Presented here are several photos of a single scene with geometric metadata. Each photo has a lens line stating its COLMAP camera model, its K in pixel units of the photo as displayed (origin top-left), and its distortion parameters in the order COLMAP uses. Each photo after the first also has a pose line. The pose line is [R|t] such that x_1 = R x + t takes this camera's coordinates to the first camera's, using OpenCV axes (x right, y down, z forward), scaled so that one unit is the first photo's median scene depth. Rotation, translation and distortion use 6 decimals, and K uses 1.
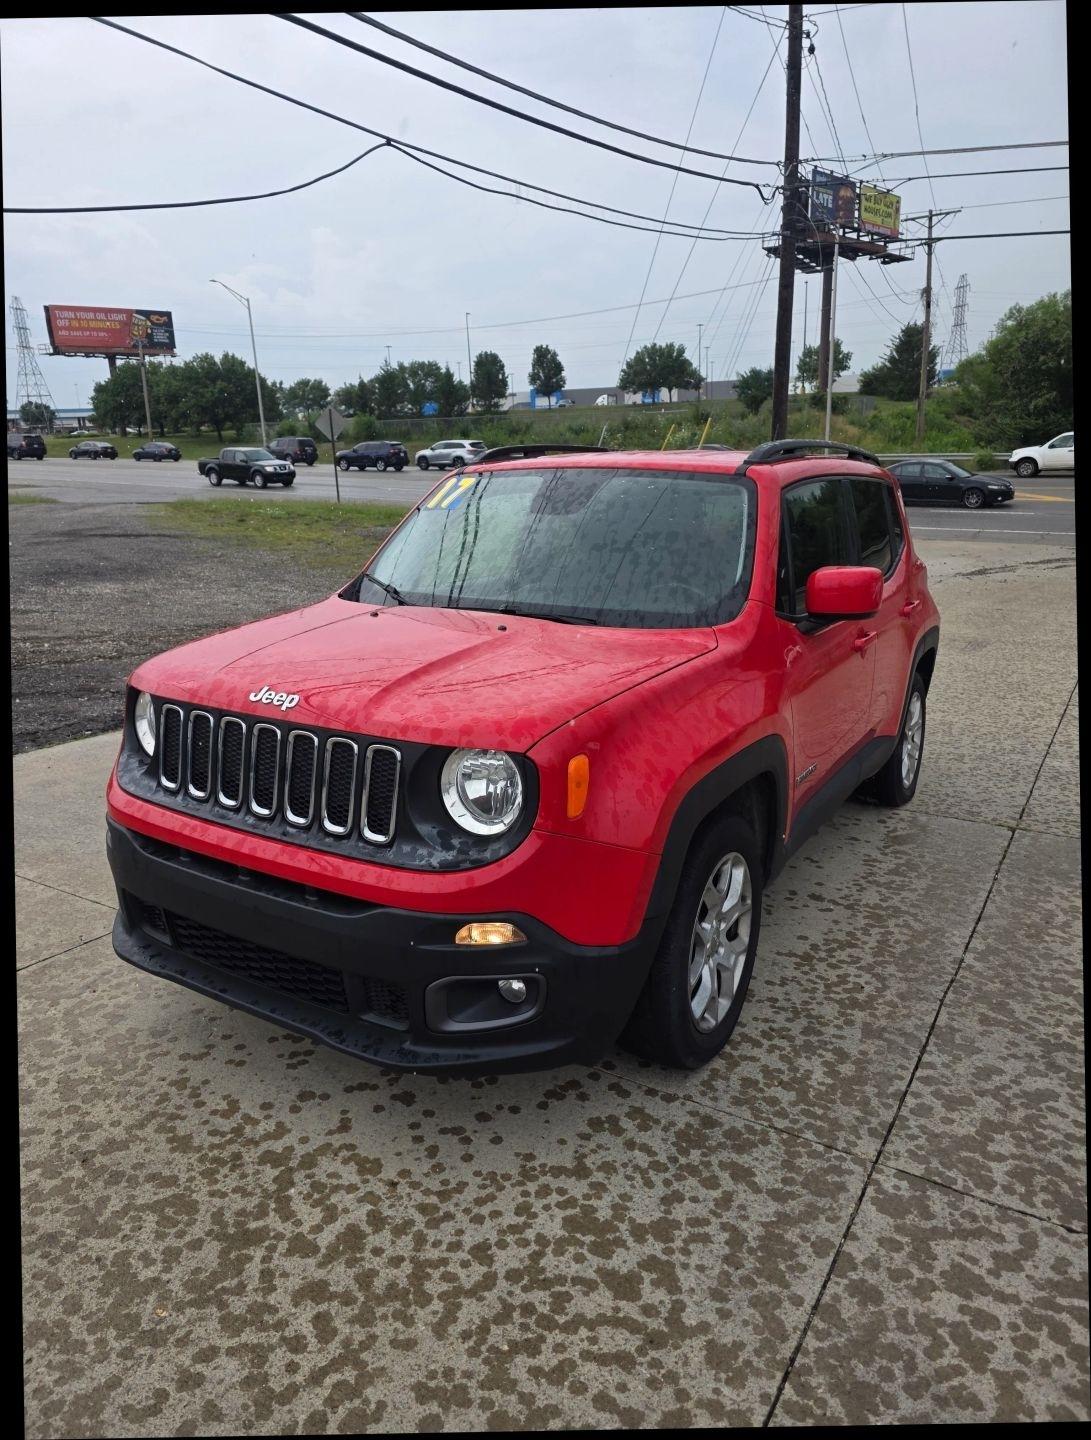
lens RADIAL K [[943.5, 0, 524.7], [0, 943.5, 742.9], [0, 0, 1]] dist [0.041844, -0.057528]
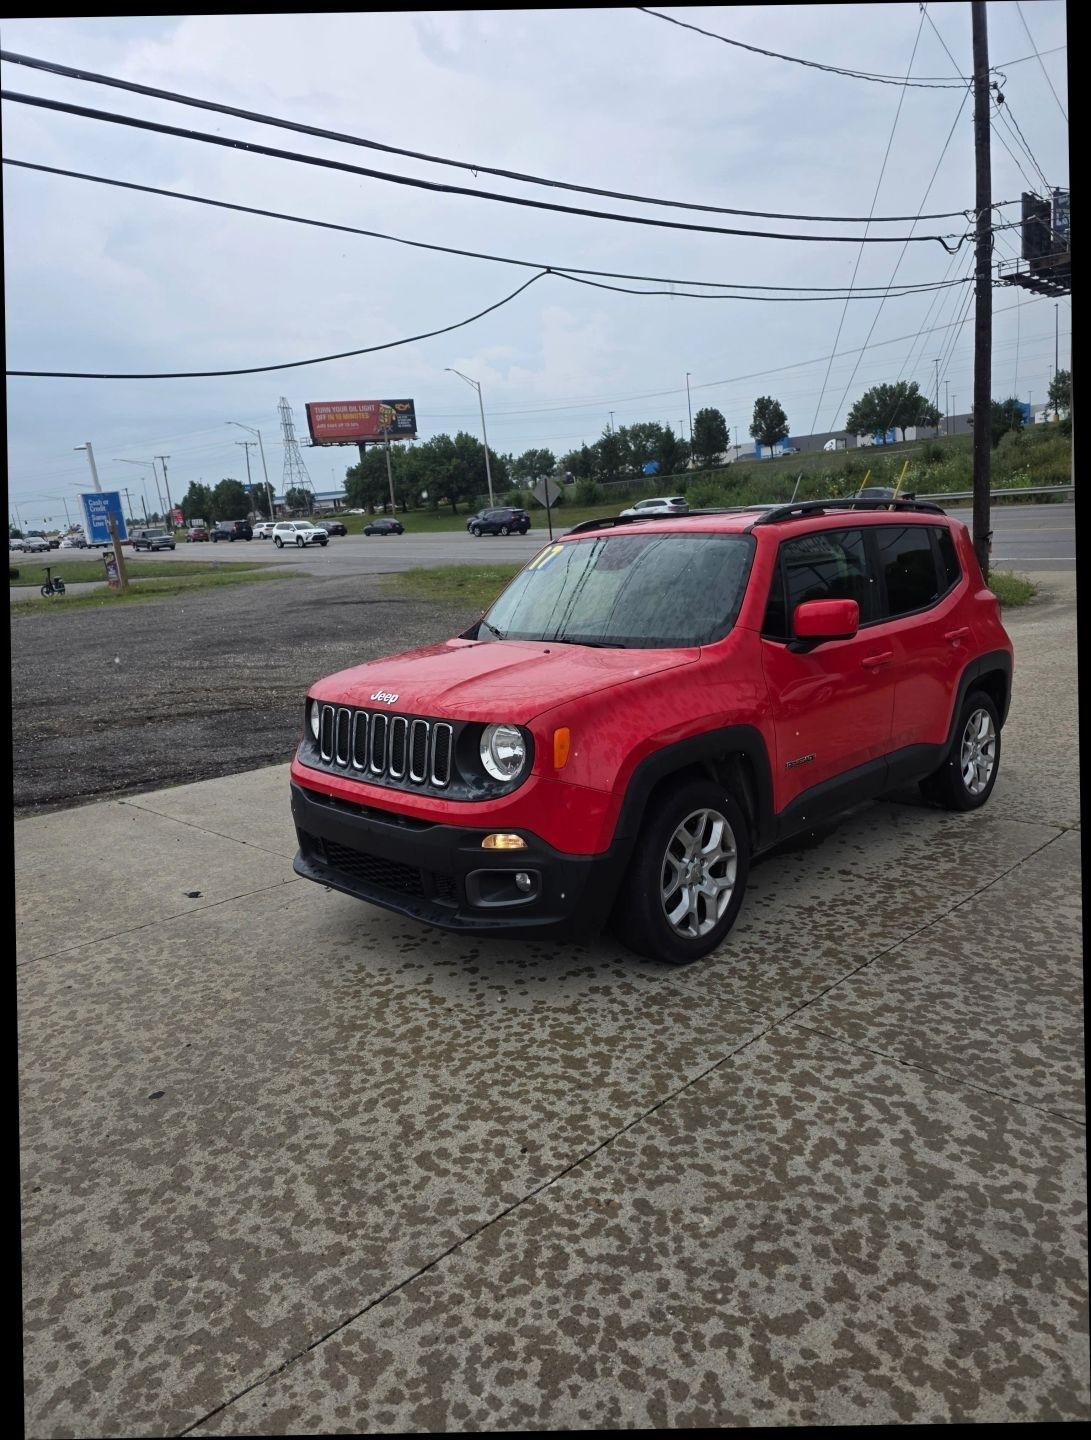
lens RADIAL K [[943.3, 0, 529.2], [0, 943.3, 741.7], [0, 0, 1]] dist [0.072982, -0.092843]
pose [[0.973036, -0.006029, -0.230574, 0.295701], [-0.007418, 0.998323, -0.057408, 0.103754], [0.230533, 0.057570, 0.971360, -0.416108]]
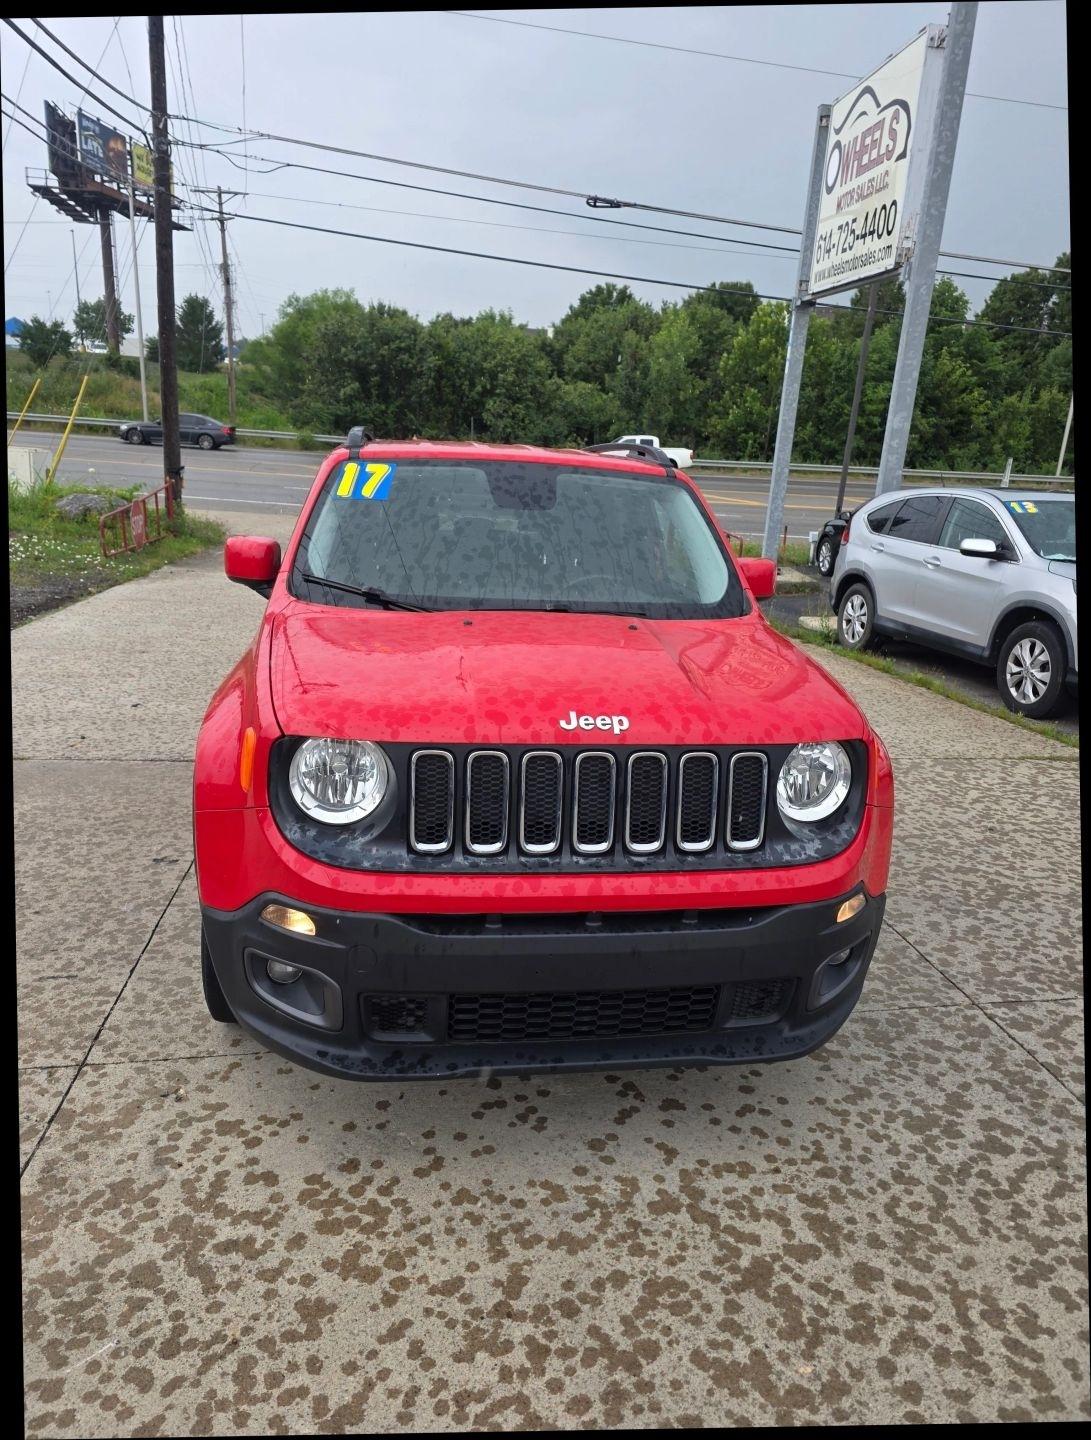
lens RADIAL K [[954.5, 0, 549.8], [0, 954.5, 723.1], [0, 0, 1]] dist [0.056728, -0.064775]
pose [[0.749125, -0.130119, 0.649523, -0.818705], [0.126641, 0.990565, 0.052378, -0.092002], [-0.650210, 0.043019, 0.758536, 0.295159]]
